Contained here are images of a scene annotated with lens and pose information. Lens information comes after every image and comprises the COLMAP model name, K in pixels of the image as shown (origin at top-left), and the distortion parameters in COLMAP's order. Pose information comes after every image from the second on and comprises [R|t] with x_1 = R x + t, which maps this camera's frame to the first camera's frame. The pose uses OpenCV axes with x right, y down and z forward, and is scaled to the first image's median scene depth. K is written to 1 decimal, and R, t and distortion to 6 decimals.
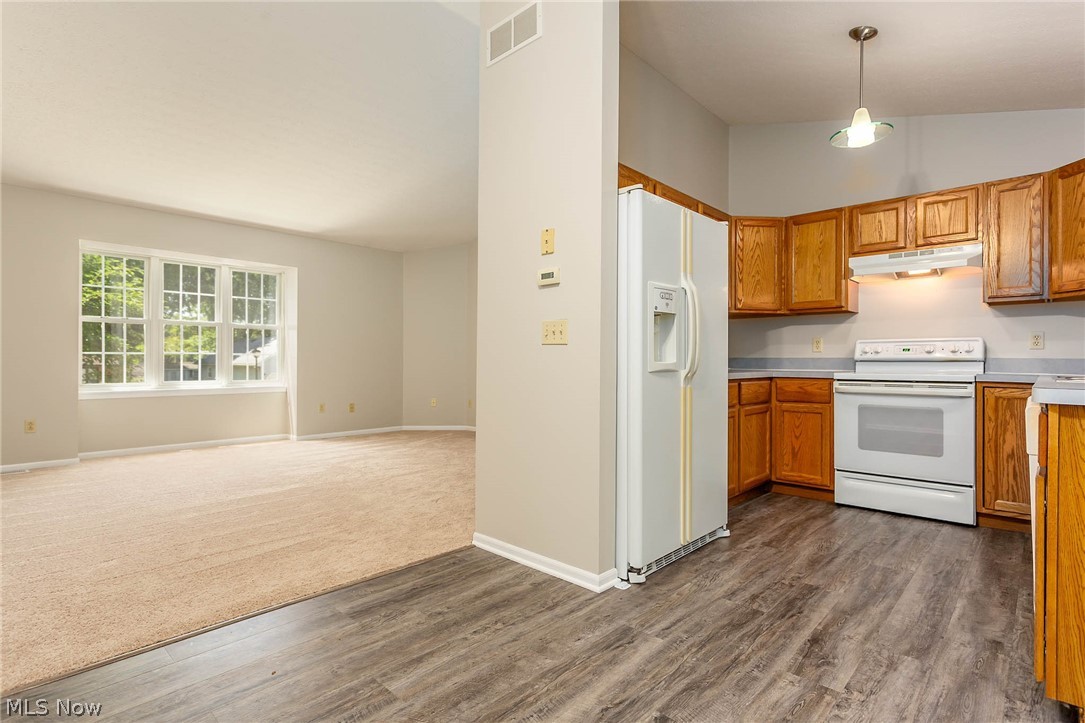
lens RADIAL K [[532.0, 0, 540.6], [0, 532.0, 363.8], [0, 0, 1]] dist [-0.005489, -0.000348]
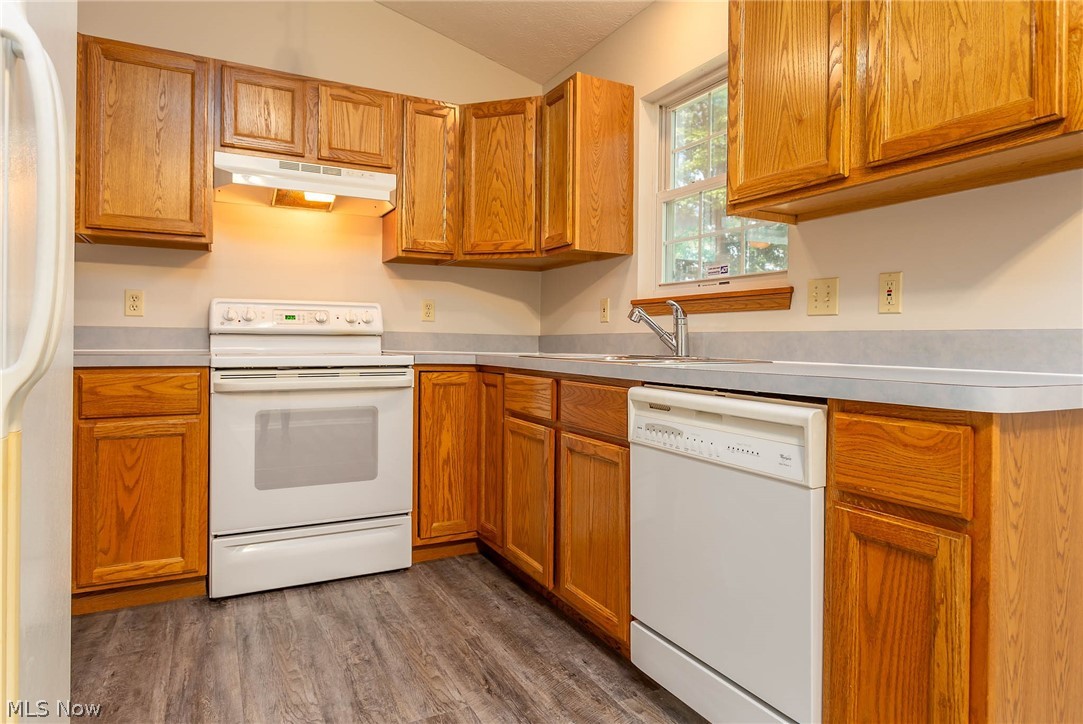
lens RADIAL K [[651.0, 0, 548.2], [0, 651.0, 337.8], [0, 0, 1]] dist [-0.004699, -0.000816]
pose [[0.319811, 0.001881, 0.947480, 0.045270], [-0.004801, 0.999988, -0.000364, -0.002576], [-0.947469, -0.004432, 0.319816, 0.491529]]
